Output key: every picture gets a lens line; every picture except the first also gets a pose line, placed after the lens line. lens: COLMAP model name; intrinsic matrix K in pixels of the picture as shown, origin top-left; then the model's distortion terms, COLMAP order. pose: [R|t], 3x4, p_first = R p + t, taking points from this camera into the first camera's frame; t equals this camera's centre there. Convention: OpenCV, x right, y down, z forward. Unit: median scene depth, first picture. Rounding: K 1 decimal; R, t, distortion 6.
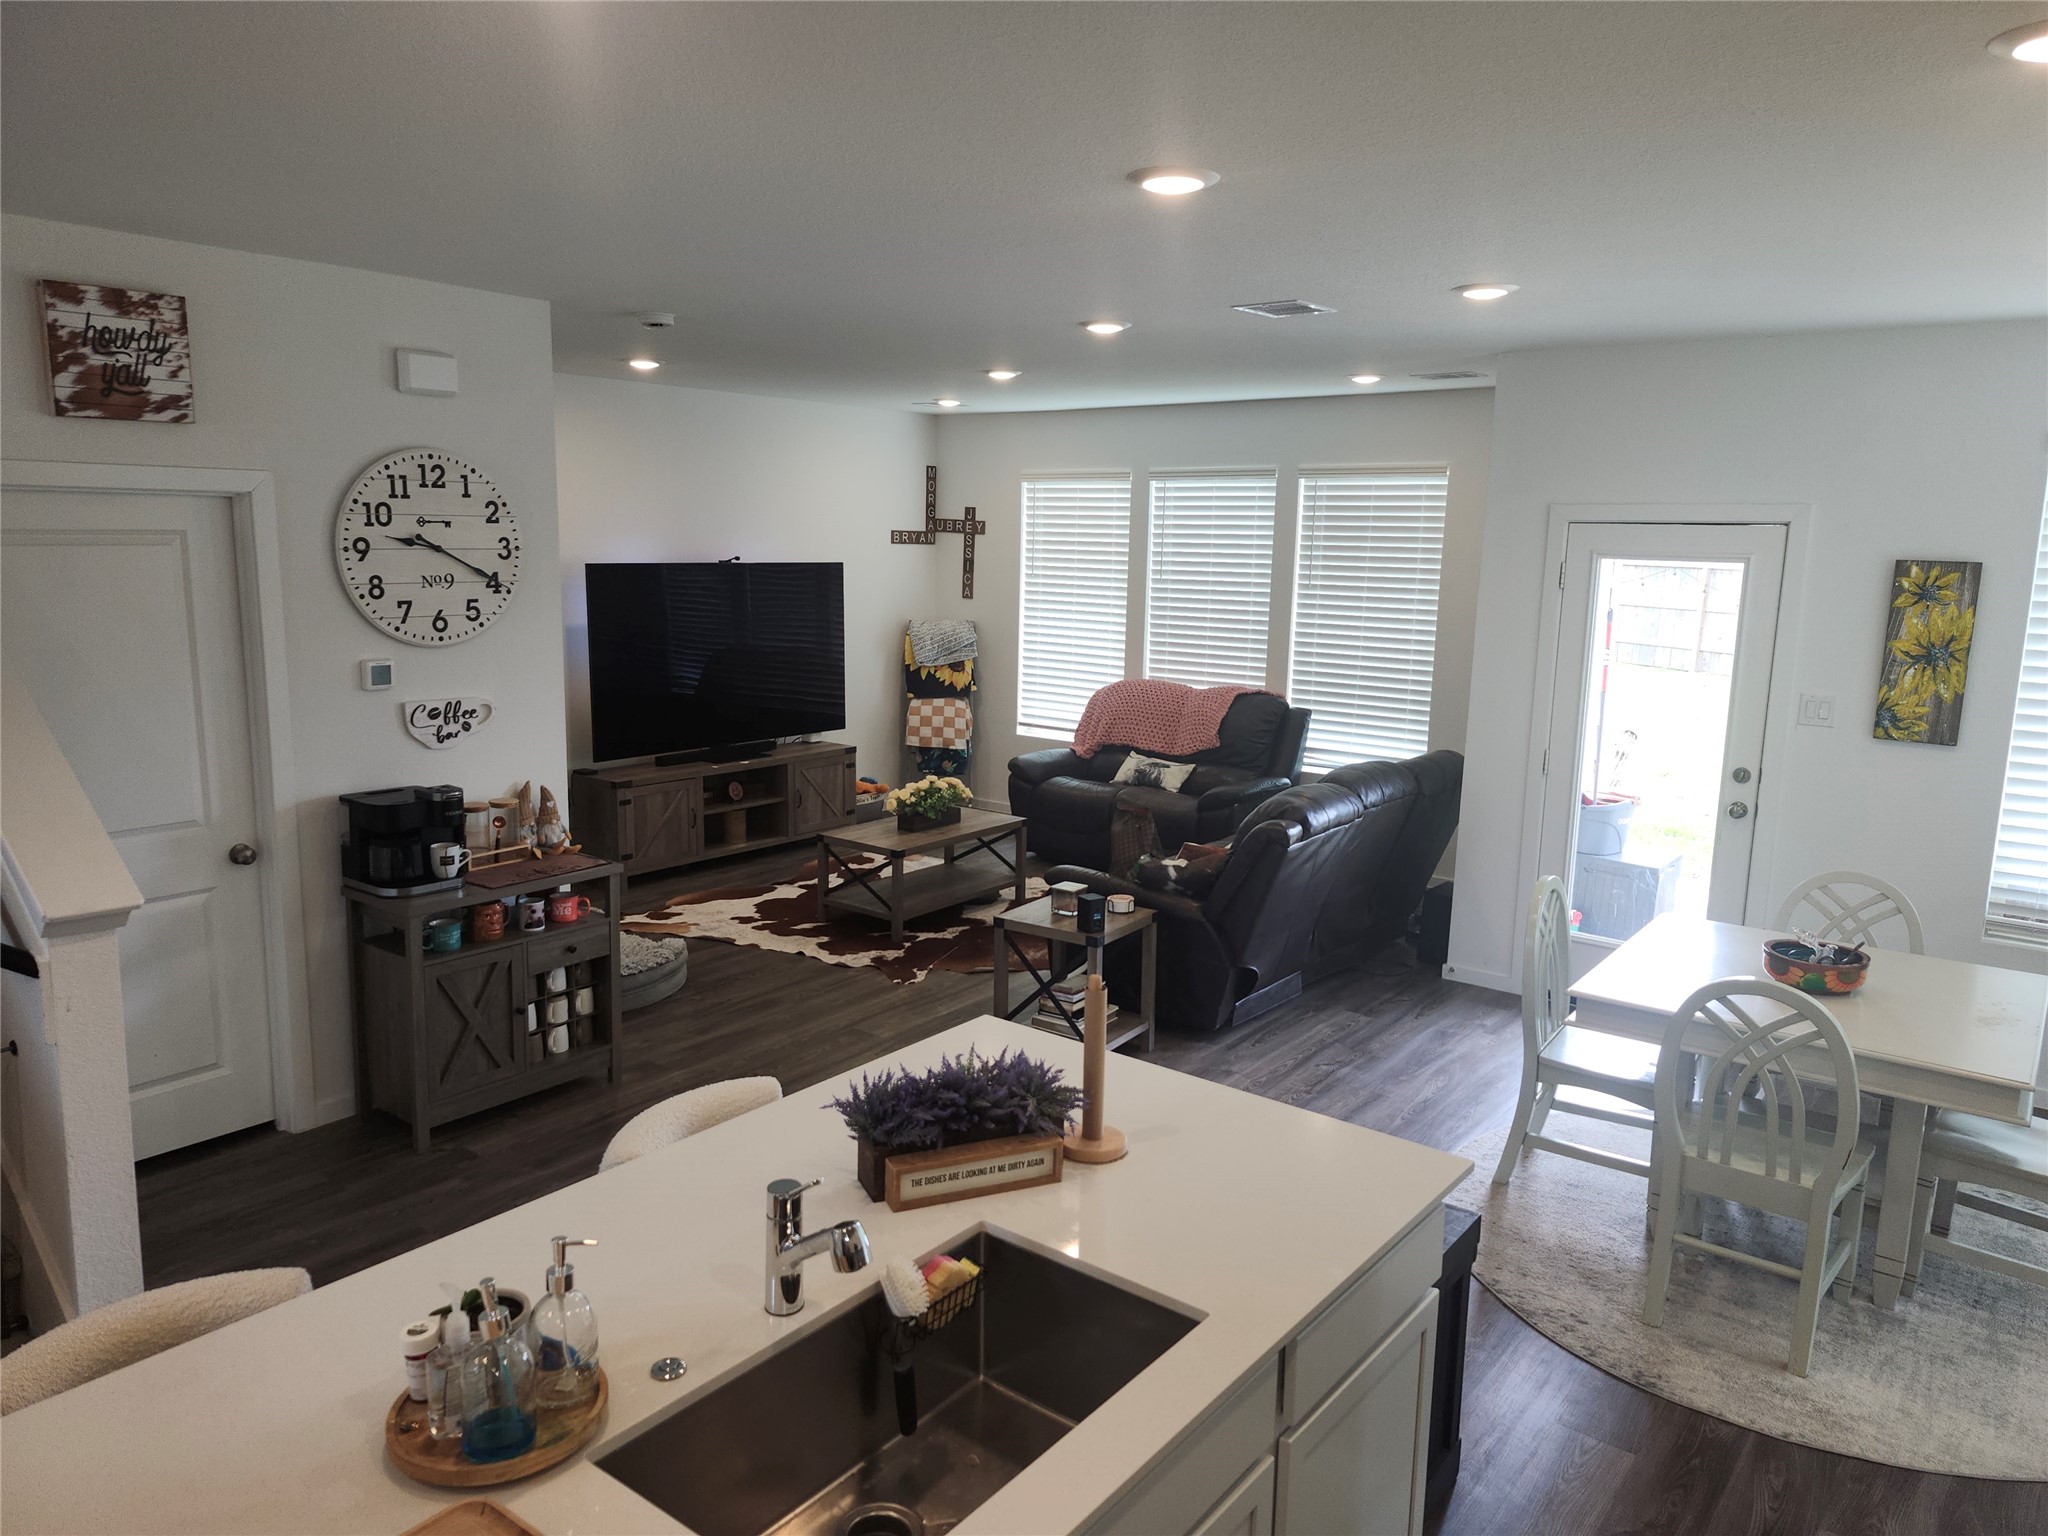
lens RADIAL K [[1403.9, 0, 1011.5], [0, 1403.9, 755.3], [0, 0, 1]] dist [0.023733, -0.035107]
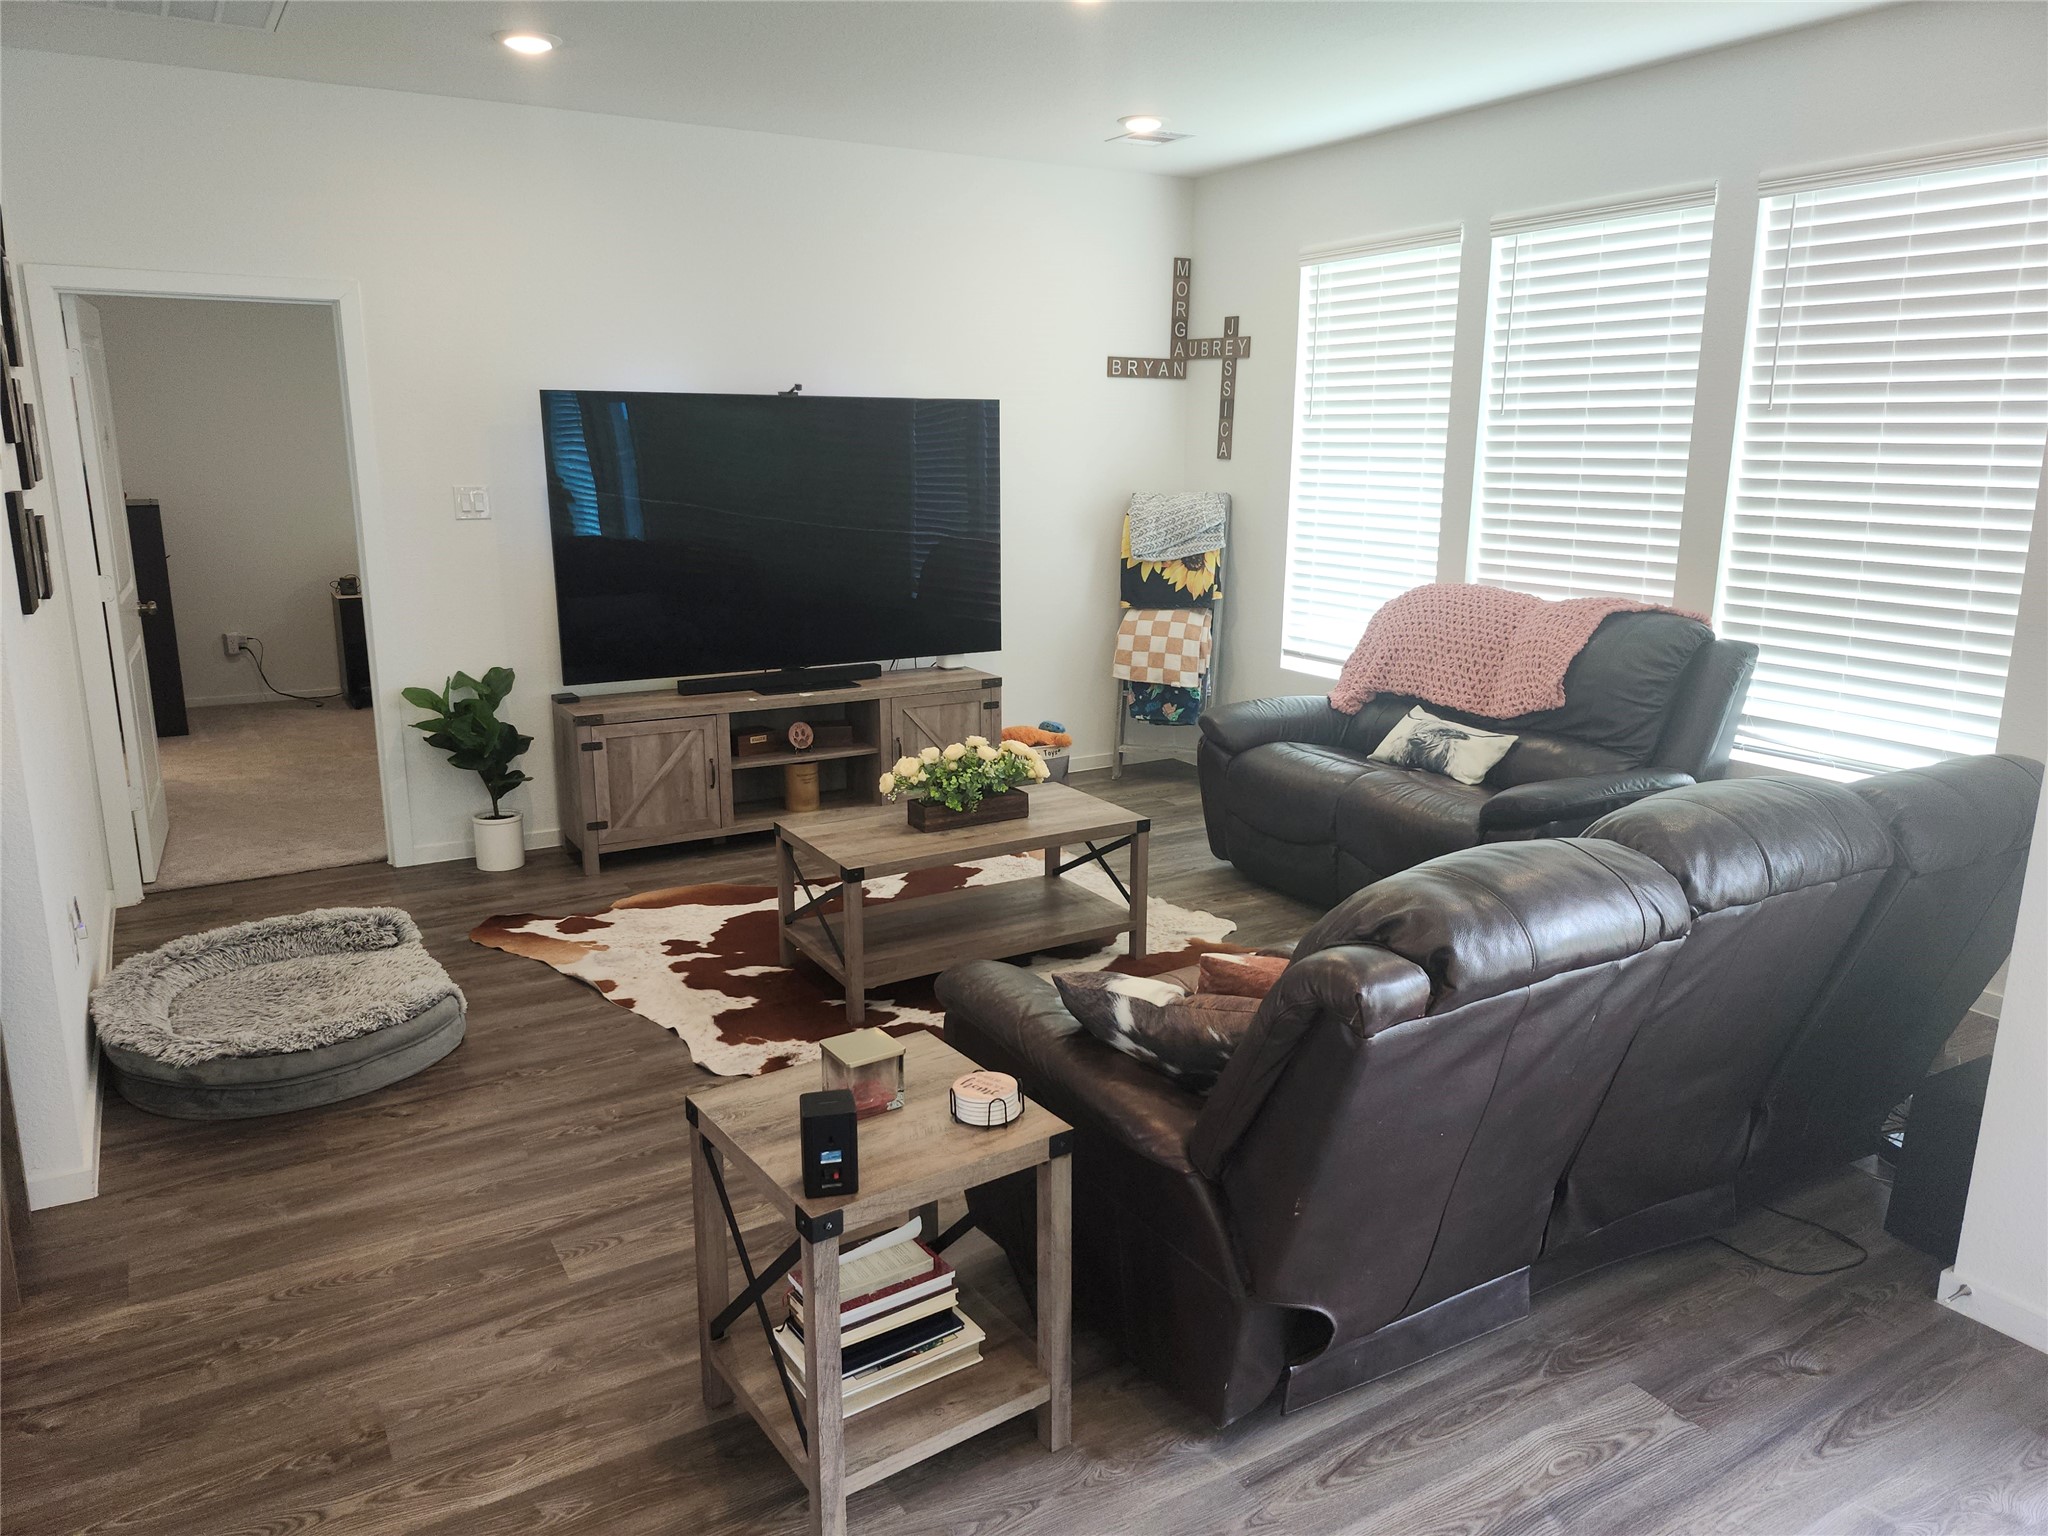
lens RADIAL K [[1403.9, 0, 1020.0], [0, 1403.9, 762.5], [0, 0, 1]] dist [0.023733, -0.035107]
pose [[0.931479, 0.064836, -0.357971, 0.147969], [-0.042045, 0.996583, 0.071096, -0.014587], [0.361357, -0.051174, 0.931022, 0.403258]]
